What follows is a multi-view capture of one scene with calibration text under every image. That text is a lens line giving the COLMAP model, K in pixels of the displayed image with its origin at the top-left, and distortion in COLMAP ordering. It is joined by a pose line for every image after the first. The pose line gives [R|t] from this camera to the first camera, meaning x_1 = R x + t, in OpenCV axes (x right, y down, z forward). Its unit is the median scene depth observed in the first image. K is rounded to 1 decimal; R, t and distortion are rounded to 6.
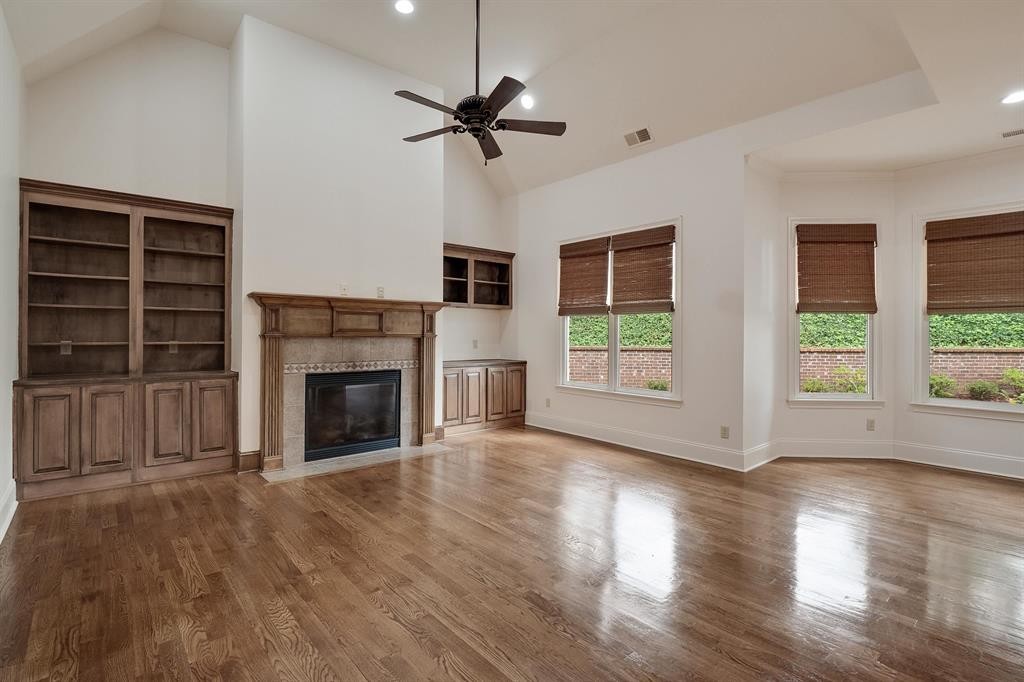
lens RADIAL K [[484.9, 0, 509.2], [0, 484.9, 334.7], [0, 0, 1]] dist [-0.008614, -0.001800]
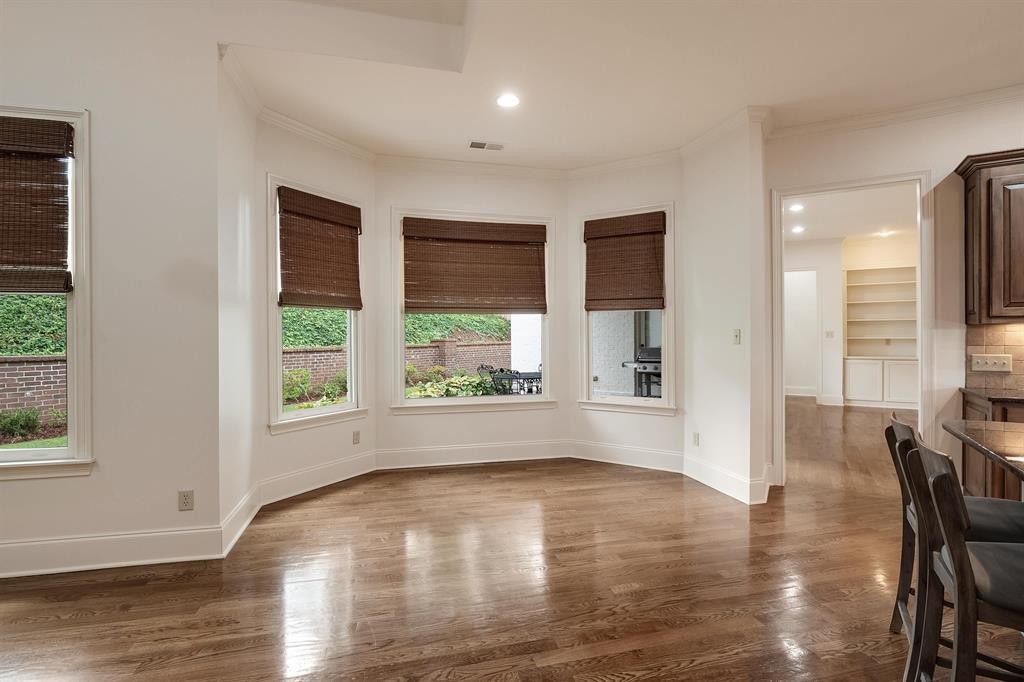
lens RADIAL K [[484.9, 0, 510.4], [0, 484.9, 337.5], [0, 0, 1]] dist [-0.008614, -0.001800]
pose [[0.447366, -0.009913, 0.894296, 0.114490], [0.005678, 0.999950, 0.008244, -0.000426], [-0.894333, 0.001390, 0.447400, 0.445753]]
